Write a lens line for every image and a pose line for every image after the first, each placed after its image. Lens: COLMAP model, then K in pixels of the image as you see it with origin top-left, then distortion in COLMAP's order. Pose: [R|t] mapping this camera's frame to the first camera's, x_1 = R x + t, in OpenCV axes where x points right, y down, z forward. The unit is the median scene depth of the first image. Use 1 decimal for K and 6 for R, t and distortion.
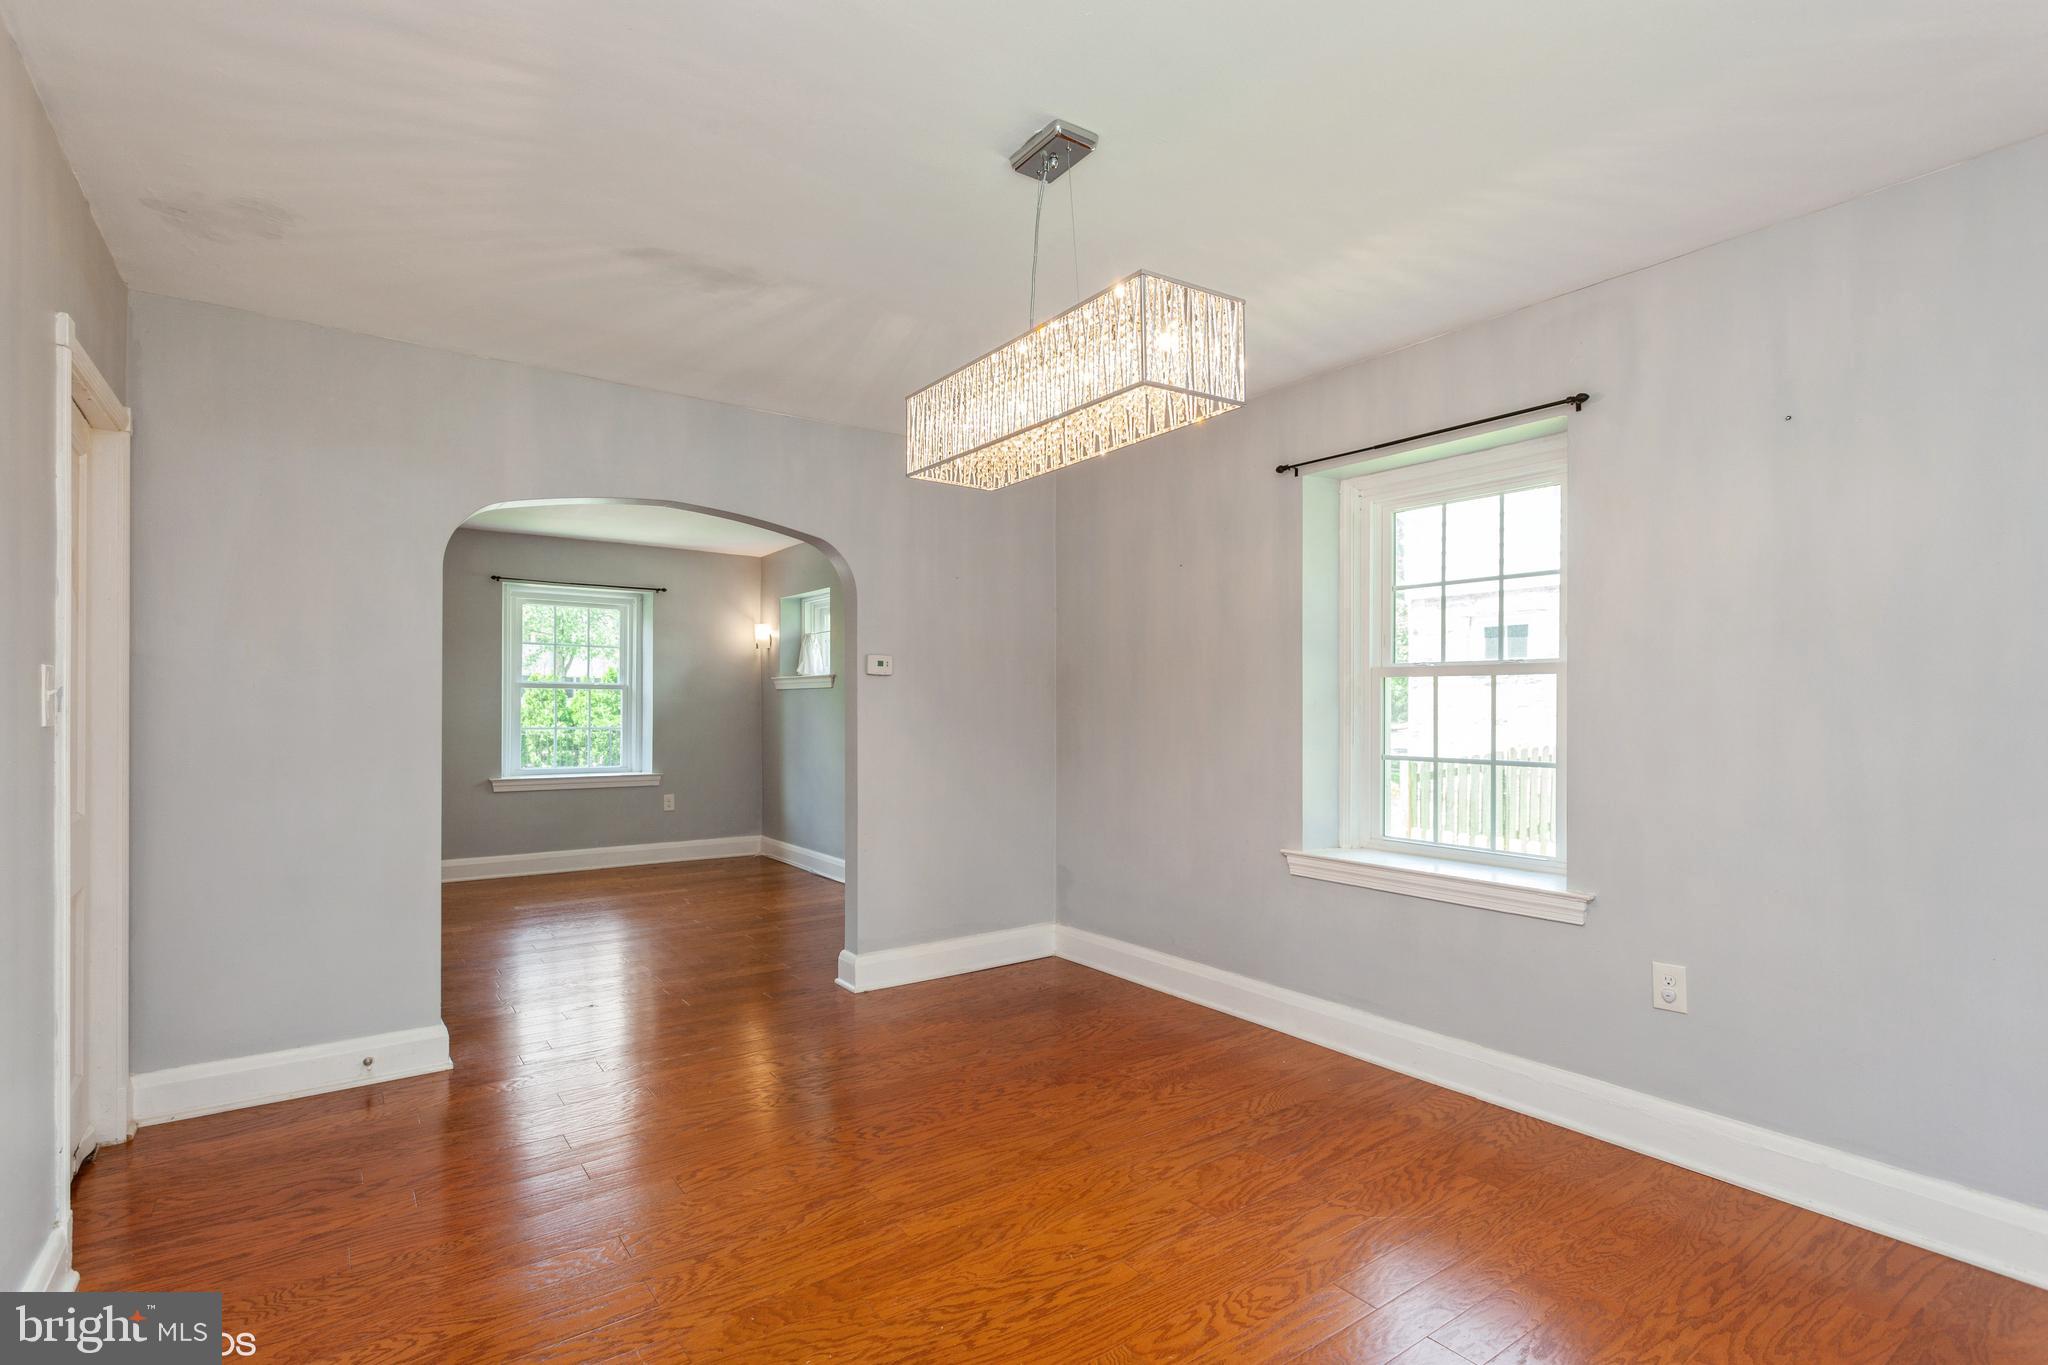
lens RADIAL K [[977.3, 0, 1009.1], [0, 977.3, 695.9], [0, 0, 1]] dist [0.001513, 0.002667]
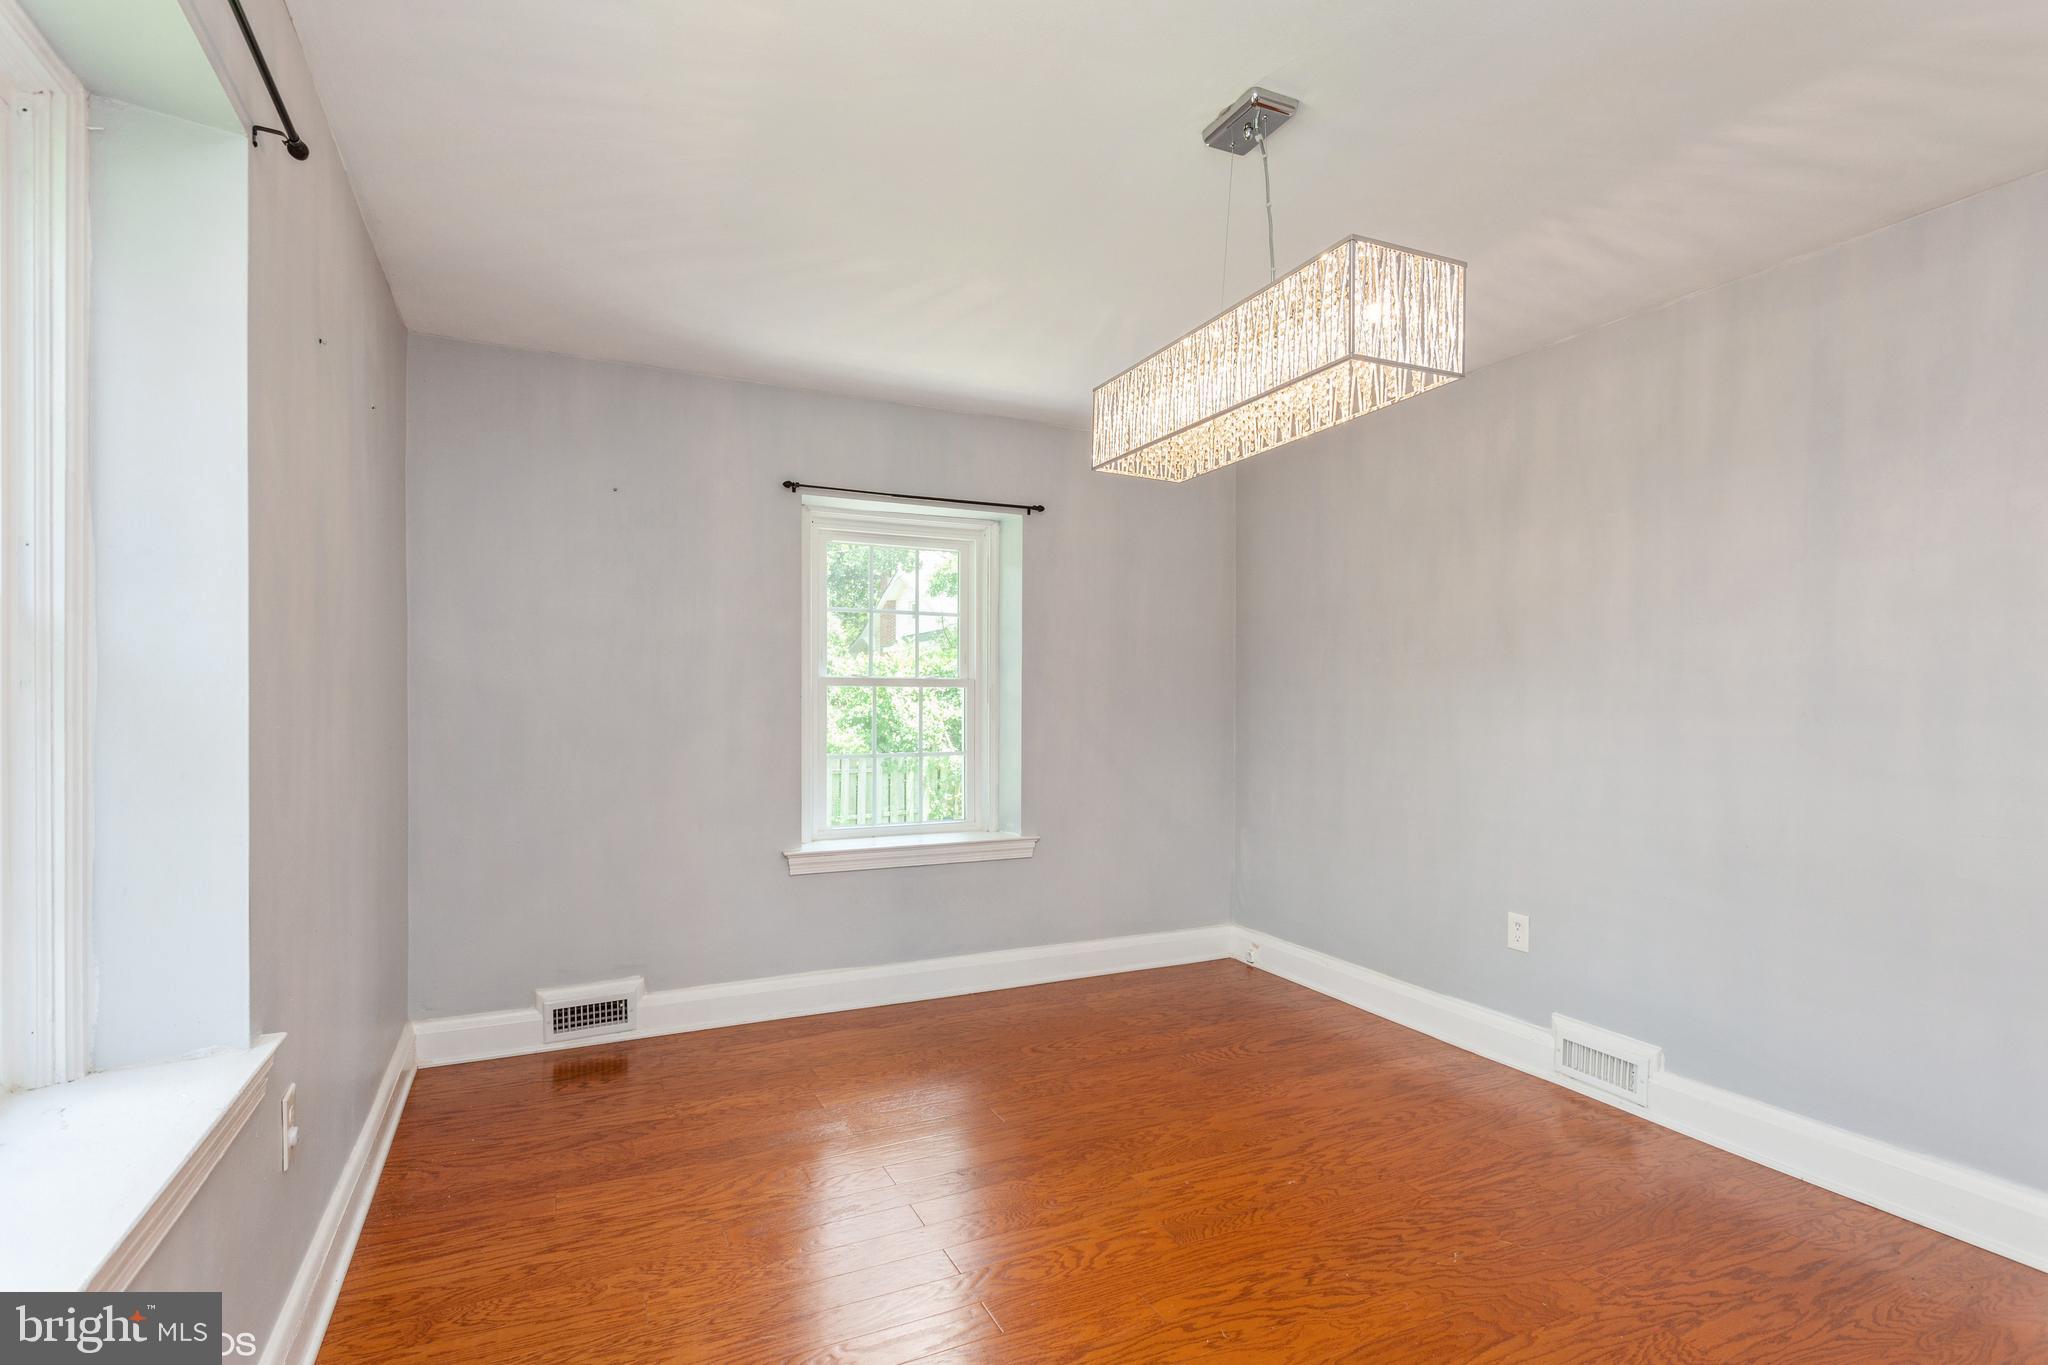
lens RADIAL K [[977.3, 0, 1019.7], [0, 977.3, 704.8], [0, 0, 1]] dist [0.001513, 0.002667]
pose [[-0.986442, -0.005259, 0.164023, 0.089786], [-0.007231, 0.999909, -0.011427, 0.020092], [-0.163948, -0.012458, -0.986390, 1.660572]]
